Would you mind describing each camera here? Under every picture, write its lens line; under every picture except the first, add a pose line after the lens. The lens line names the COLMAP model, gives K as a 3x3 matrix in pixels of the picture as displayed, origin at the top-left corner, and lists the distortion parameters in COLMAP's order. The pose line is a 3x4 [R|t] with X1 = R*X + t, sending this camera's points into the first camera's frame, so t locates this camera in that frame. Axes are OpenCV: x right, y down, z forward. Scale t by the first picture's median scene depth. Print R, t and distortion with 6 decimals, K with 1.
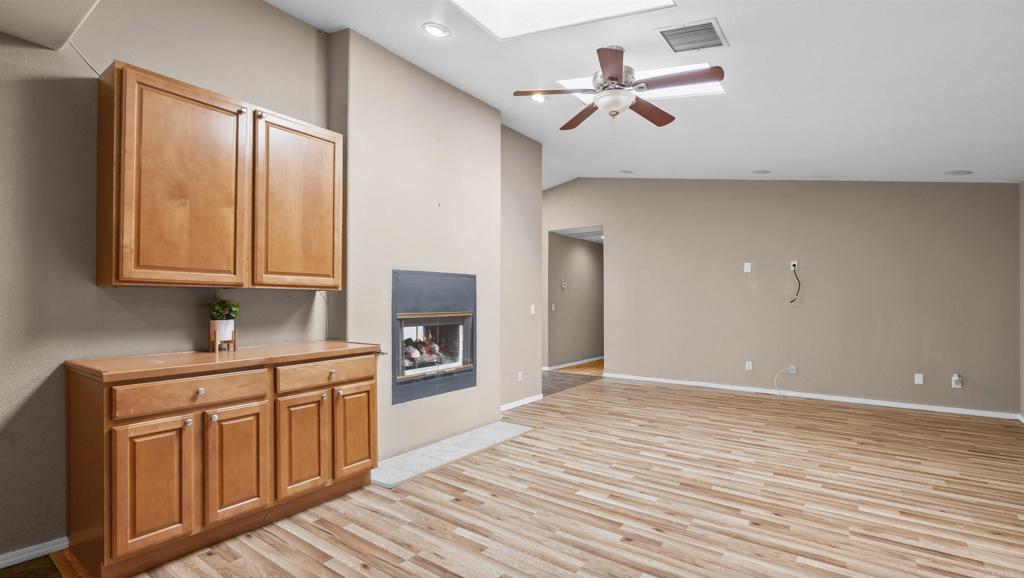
lens RADIAL K [[467.7, 0, 514.6], [0, 467.7, 292.4], [0, 0, 1]] dist [0.000887, 0.000324]
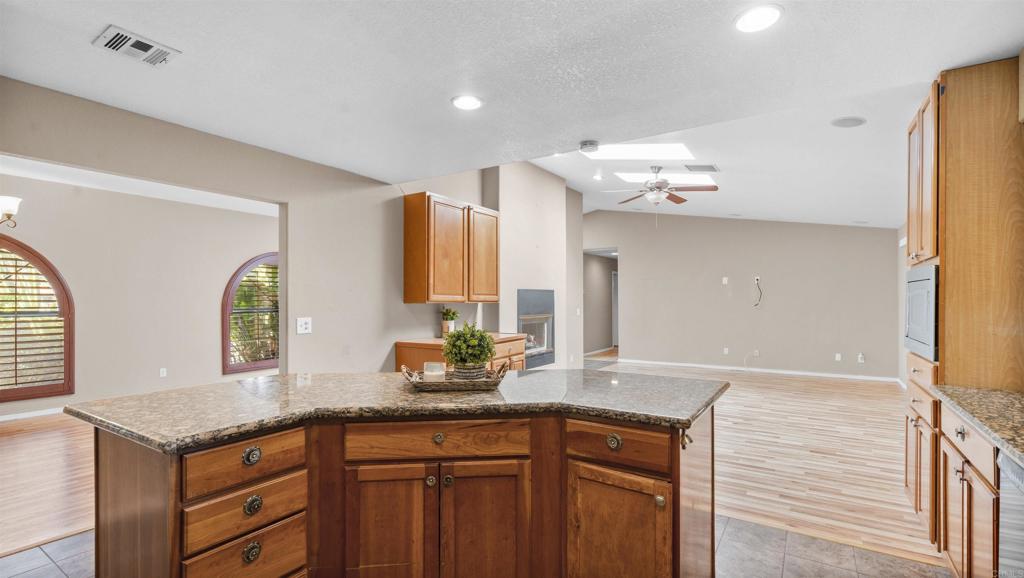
lens RADIAL K [[467.7, 0, 515.7], [0, 467.7, 299.8], [0, 0, 1]] dist [0.000887, 0.000324]
pose [[0.998446, -0.003798, 0.055606, -0.371434], [0.002777, 0.999826, 0.018428, -0.042889], [-0.055666, -0.018245, 0.998283, -0.650363]]
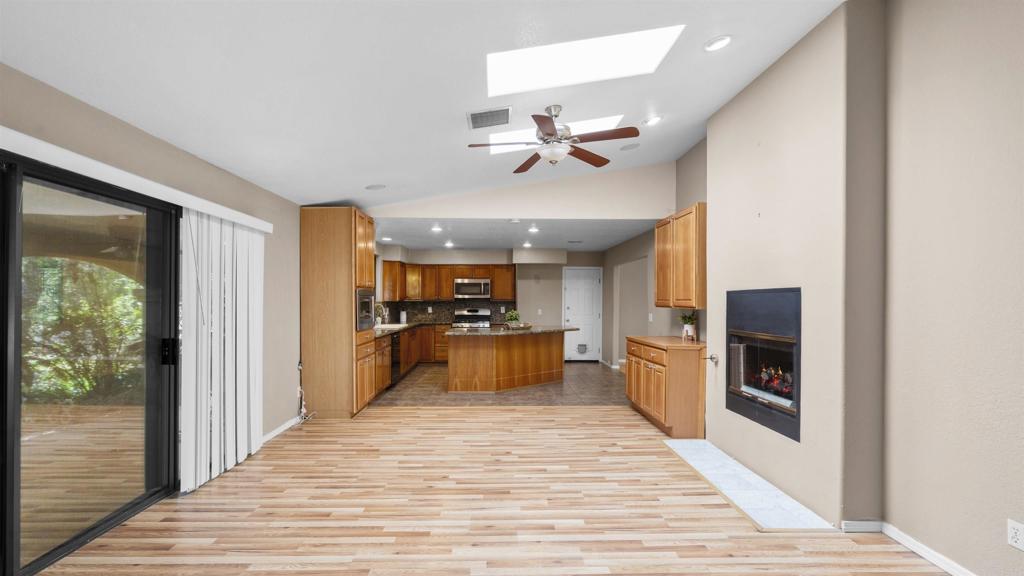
lens RADIAL K [[471.8, 0, 512.3], [0, 471.8, 294.5], [0, 0, 1]] dist [0.002431, -0.001338]
pose [[-0.797155, -0.012866, -0.603637, 0.898254], [0.007675, 0.999476, -0.031439, -0.008384], [0.603725, -0.029695, -0.796639, 1.674260]]
